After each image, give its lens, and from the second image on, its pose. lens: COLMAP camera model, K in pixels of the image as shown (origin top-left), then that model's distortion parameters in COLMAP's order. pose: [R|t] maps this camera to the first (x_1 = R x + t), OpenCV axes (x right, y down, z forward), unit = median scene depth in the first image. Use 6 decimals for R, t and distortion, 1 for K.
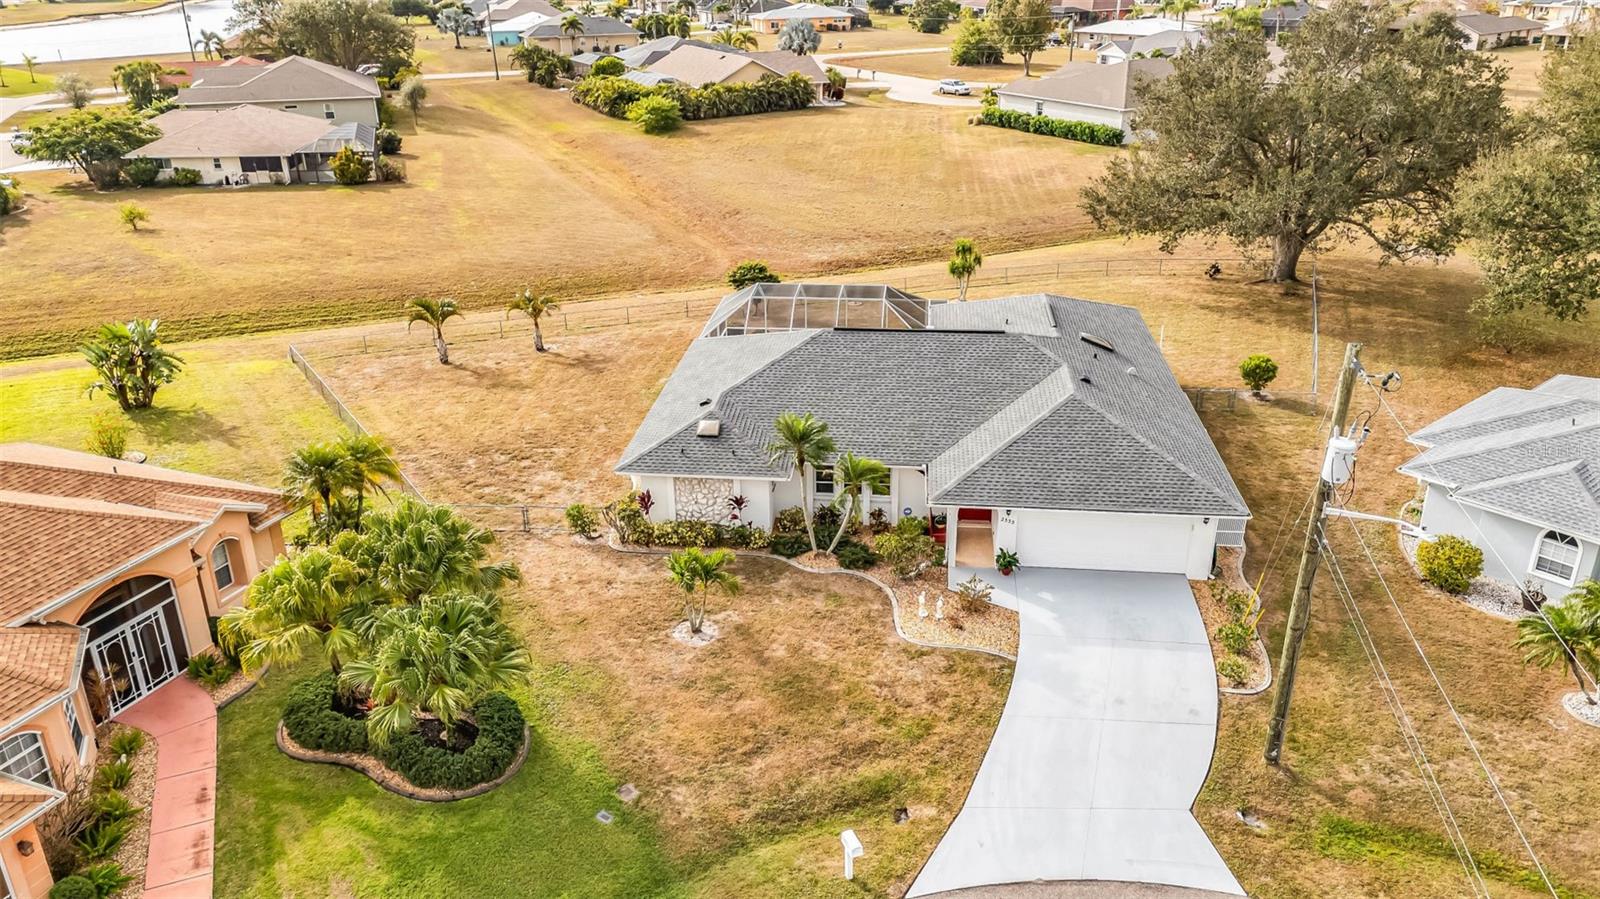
lens RADIAL K [[1167.7, 0, 800.0], [0, 1167.7, 449.5], [0, 0, 1]] dist [0.103962, -0.109504]
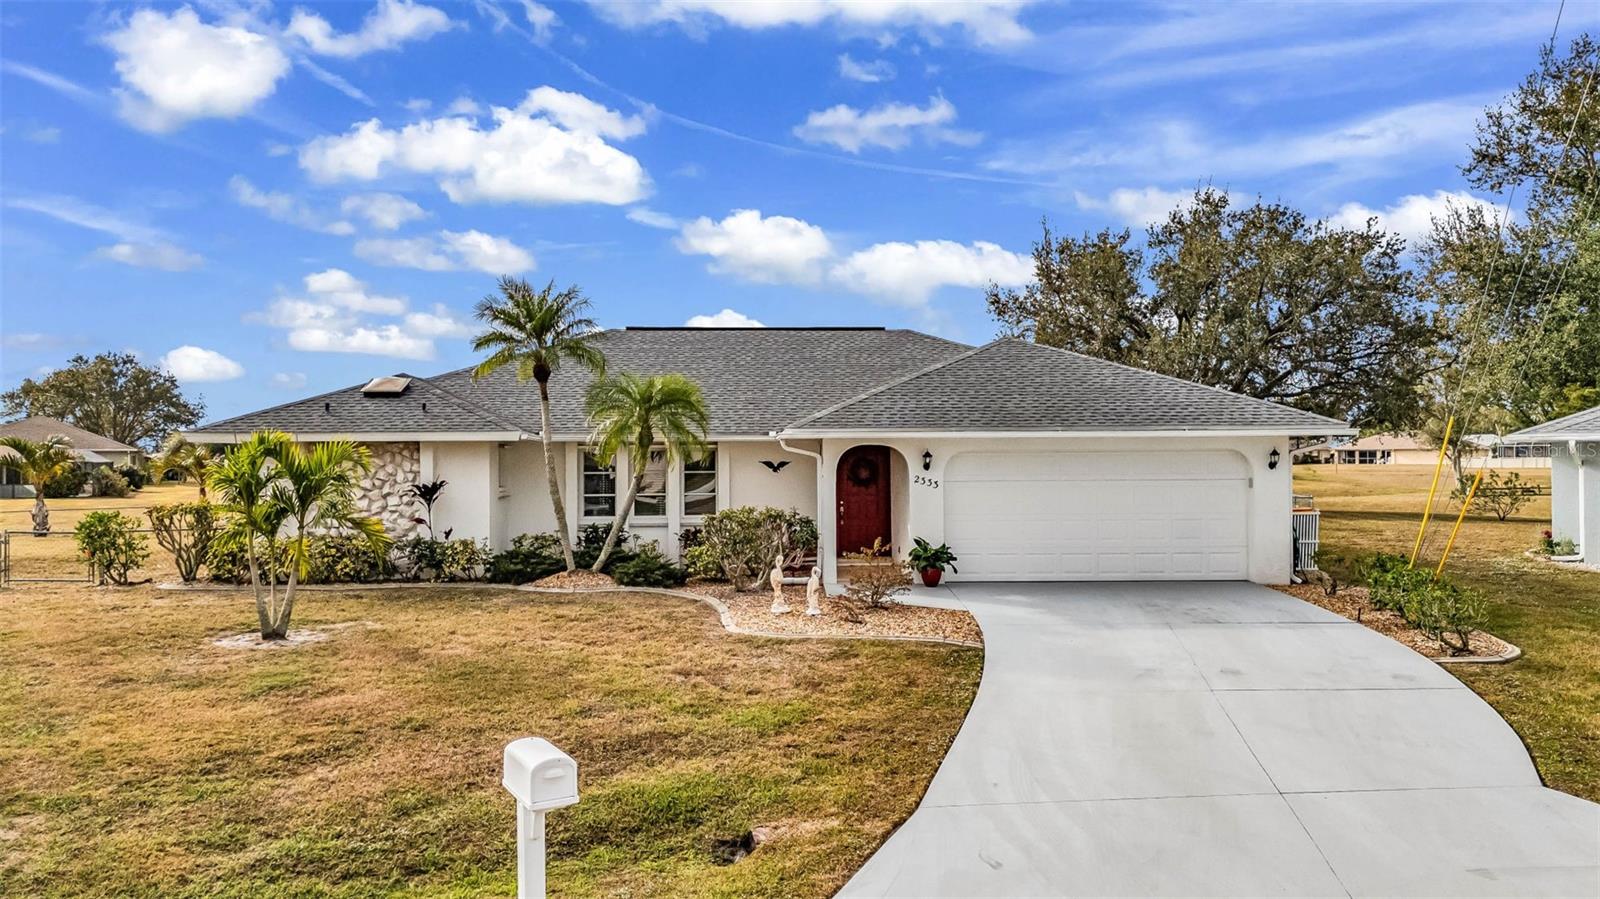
lens RADIAL K [[1169.3, 0, 800.0], [0, 1169.3, 449.5], [0, 0, 1]] dist [0.075679, -0.062499]
pose [[0.991226, 0.004432, 0.132102, 0.044412], [0.049333, 0.914811, -0.400859, 0.250242], [-0.122625, 0.403859, 0.906566, 0.483455]]
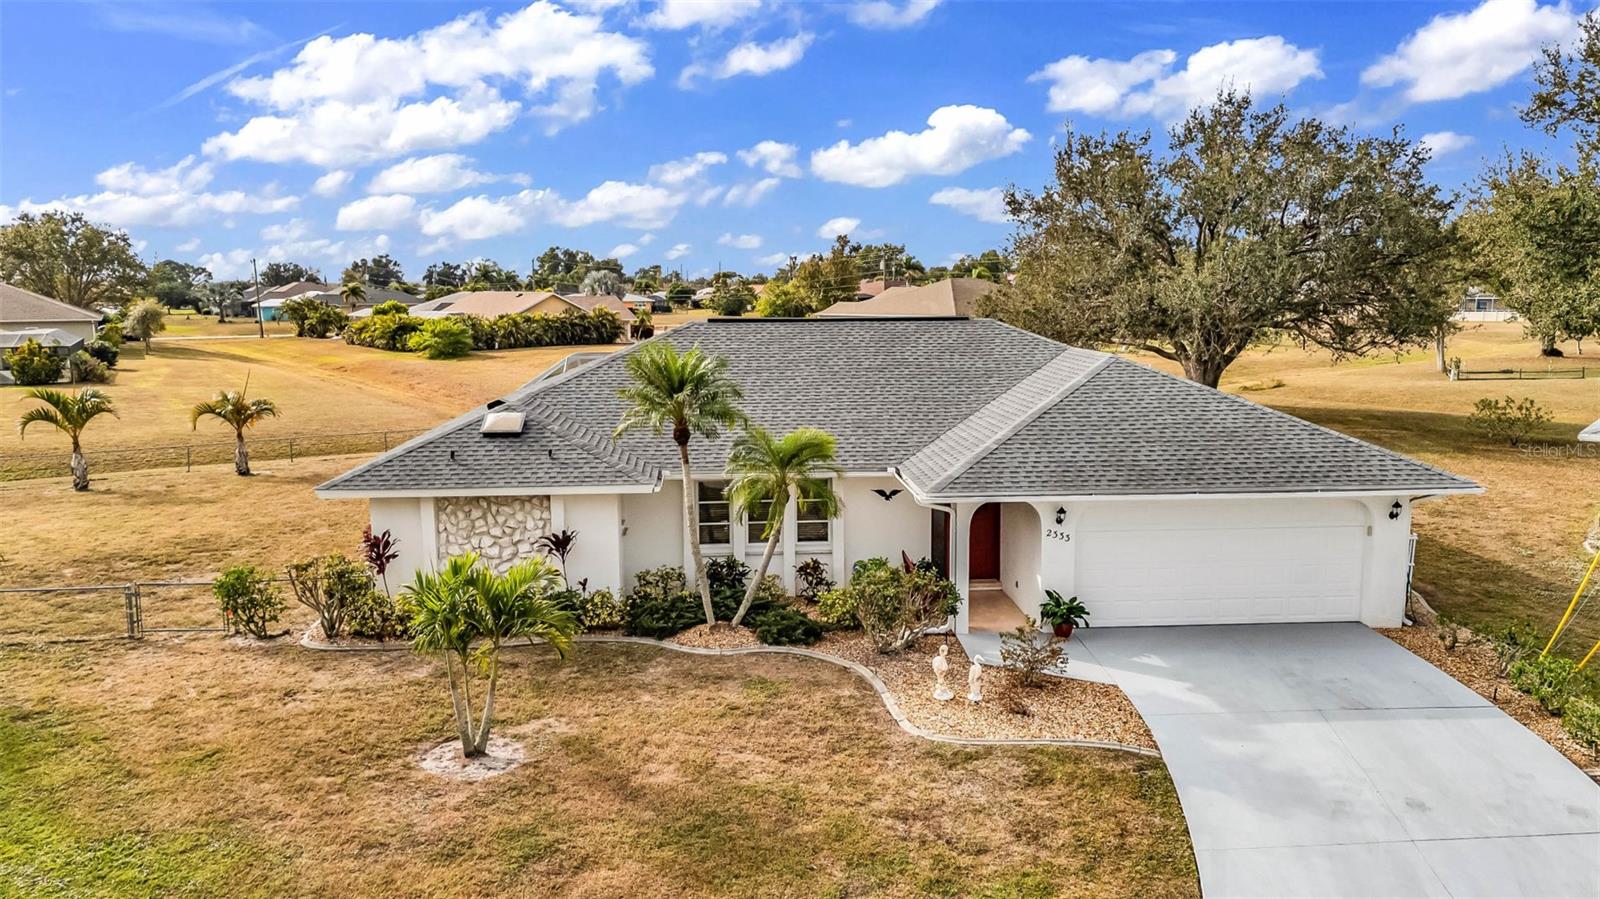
lens RADIAL K [[1169.3, 0, 800.0], [0, 1169.3, 449.5], [0, 0, 1]] dist [0.075679, -0.062499]
pose [[0.984990, -0.020259, 0.171417, -0.036167], [0.065461, 0.962744, -0.262370, 0.152002], [-0.159715, 0.269653, 0.949620, 0.458104]]
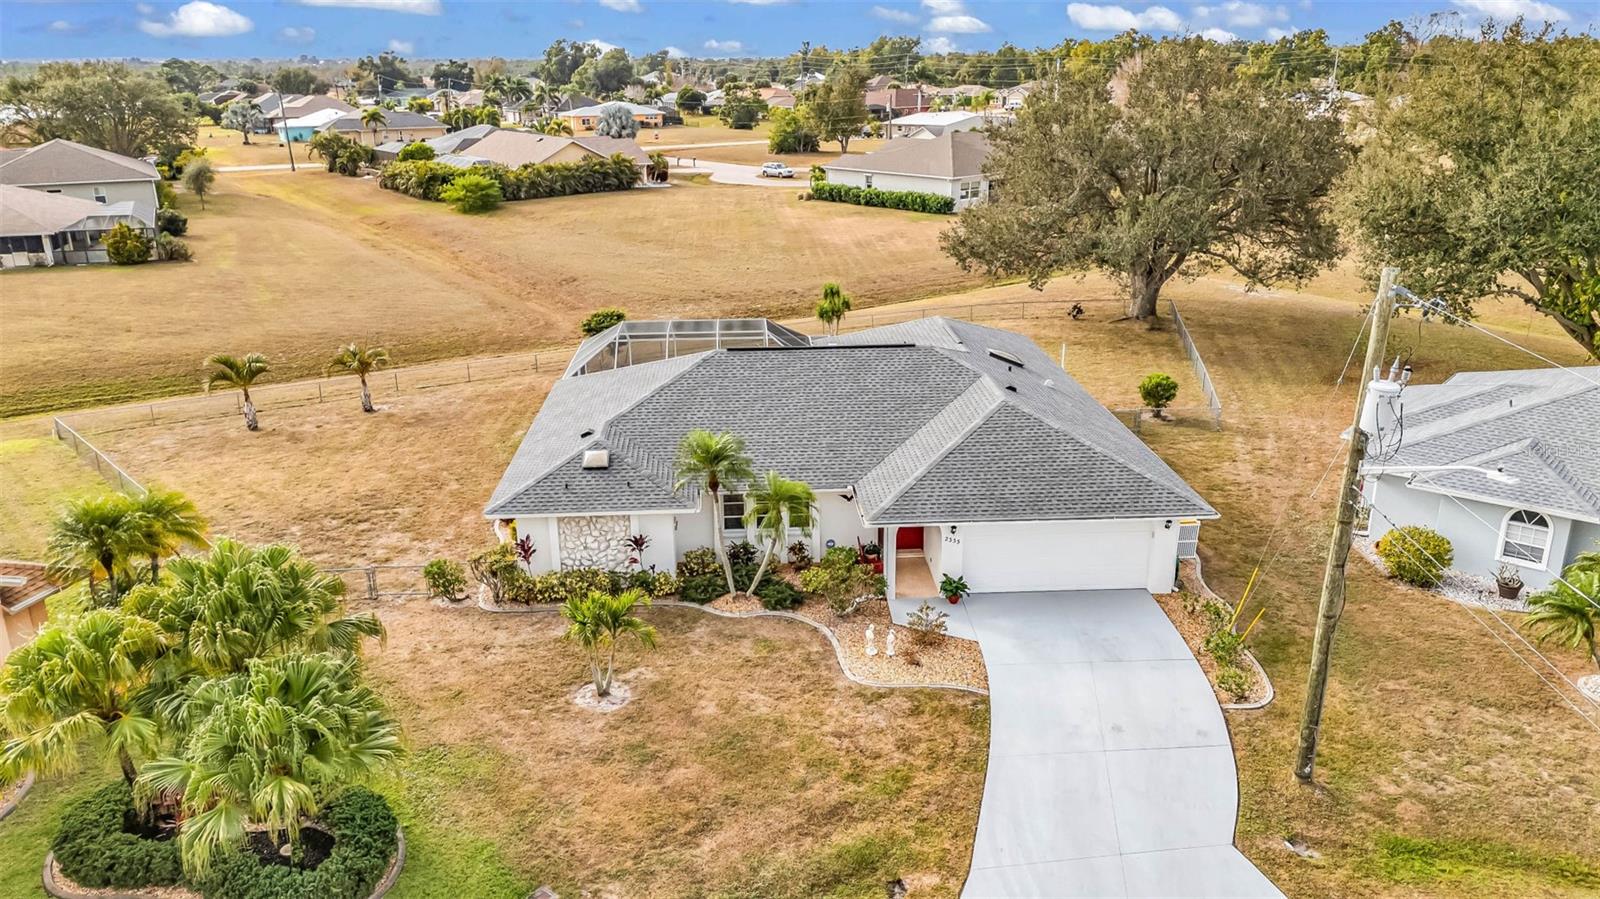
lens RADIAL K [[1168.6, 0, 800.0], [0, 1168.6, 449.5], [0, 0, 1]] dist [0.085042, -0.071796]
pose [[0.986848, -0.050159, 0.153672, -0.063450], [0.063535, 0.994489, -0.083402, 0.056166], [-0.148641, 0.092069, 0.984596, 0.141857]]
